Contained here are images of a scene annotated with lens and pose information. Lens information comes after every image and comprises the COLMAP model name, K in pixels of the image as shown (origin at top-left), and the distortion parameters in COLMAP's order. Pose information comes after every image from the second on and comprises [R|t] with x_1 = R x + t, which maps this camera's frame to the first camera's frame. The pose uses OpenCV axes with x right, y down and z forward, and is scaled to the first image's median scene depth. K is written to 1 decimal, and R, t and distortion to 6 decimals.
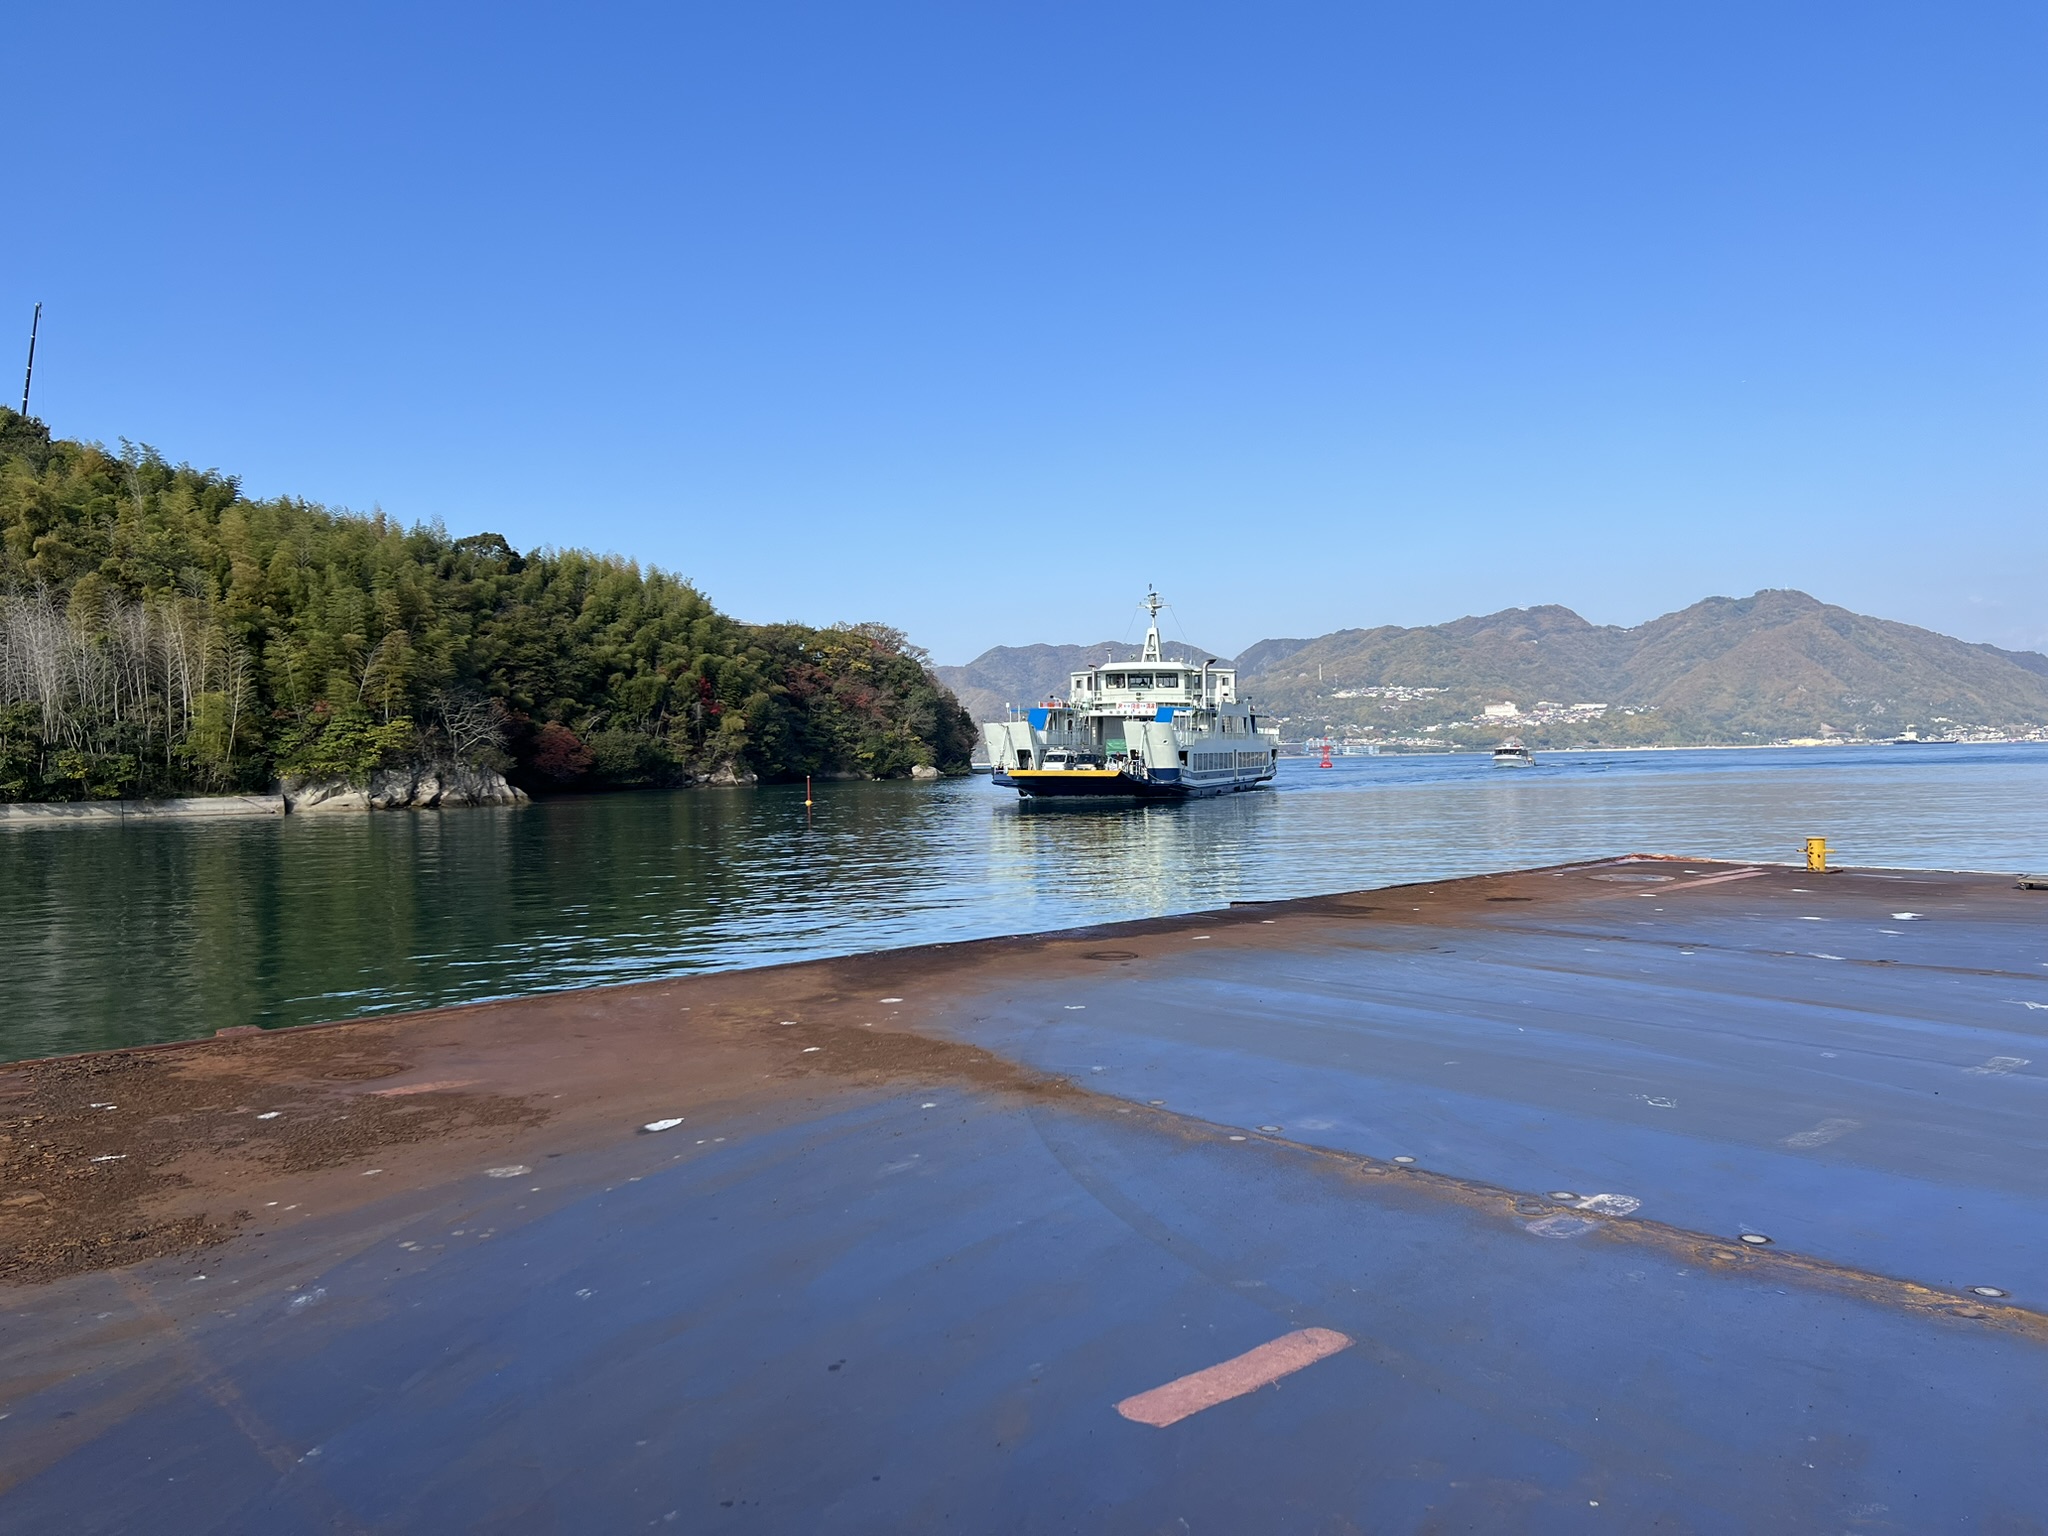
lens RADIAL K [[1575.8, 0, 1036.5], [0, 1575.8, 783.5], [0, 0, 1]] dist [0.052355, -0.038386]
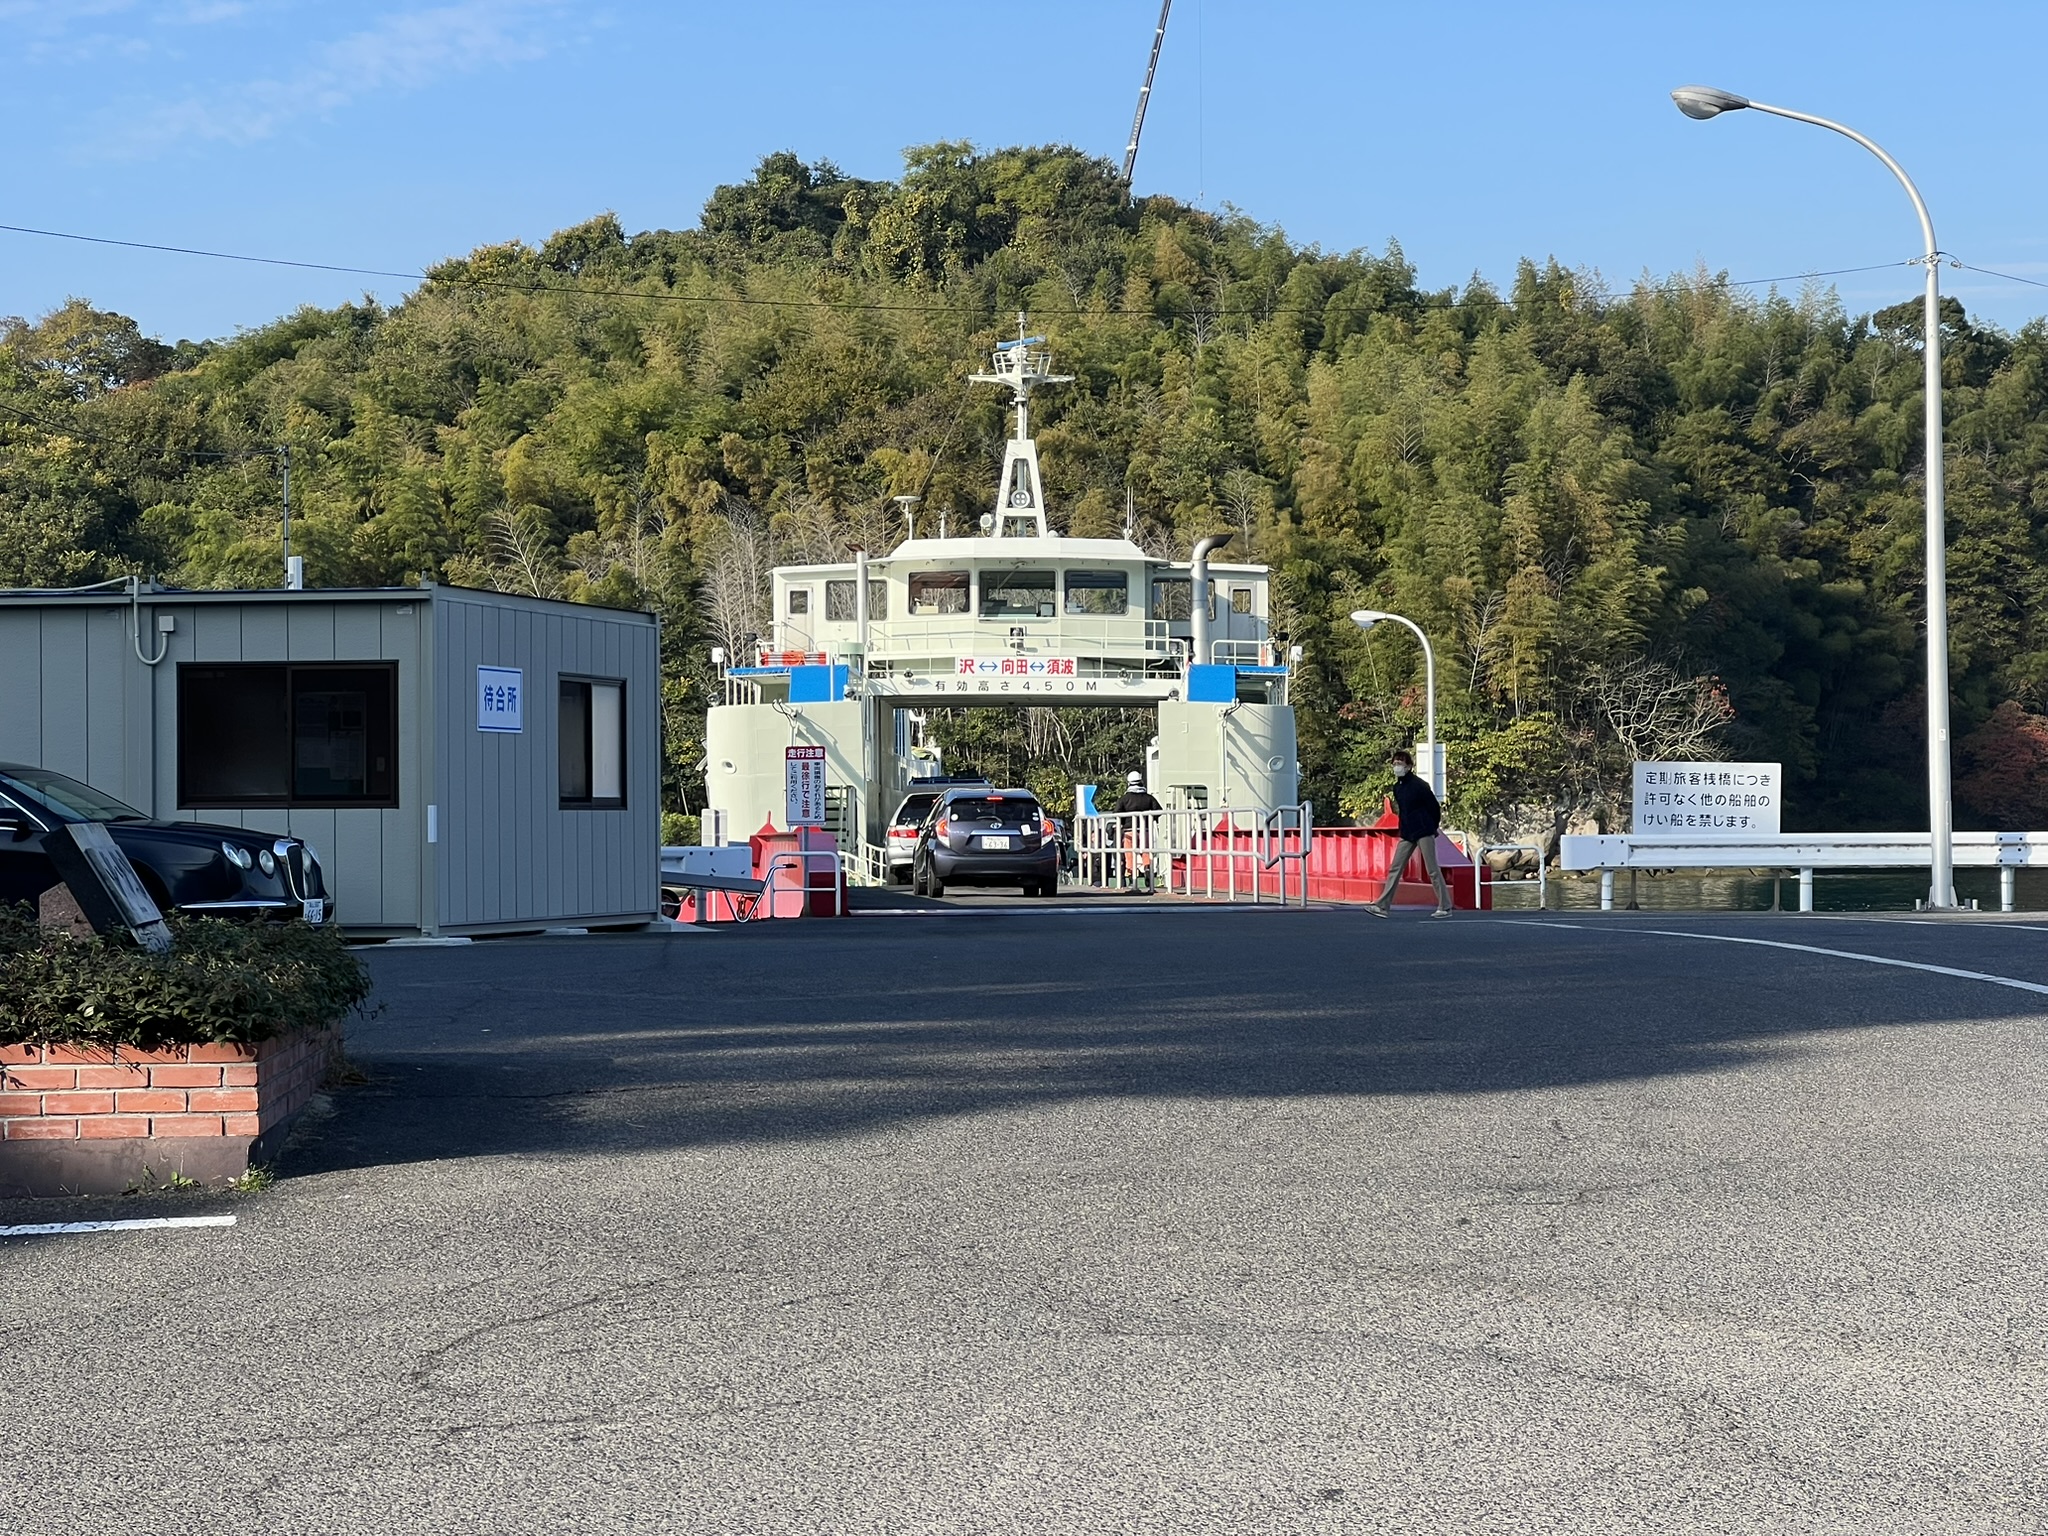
lens RADIAL K [[4623.8, 0, 1064.0], [0, 4623.8, 805.0], [0, 0, 1]] dist [0.349659, 0.000000]
pose [[0.817387, 0.017605, -0.575819, 0.437938], [-0.021459, 0.999770, 0.000105, -0.005077], [0.575689, 0.012271, 0.817577, -0.490296]]
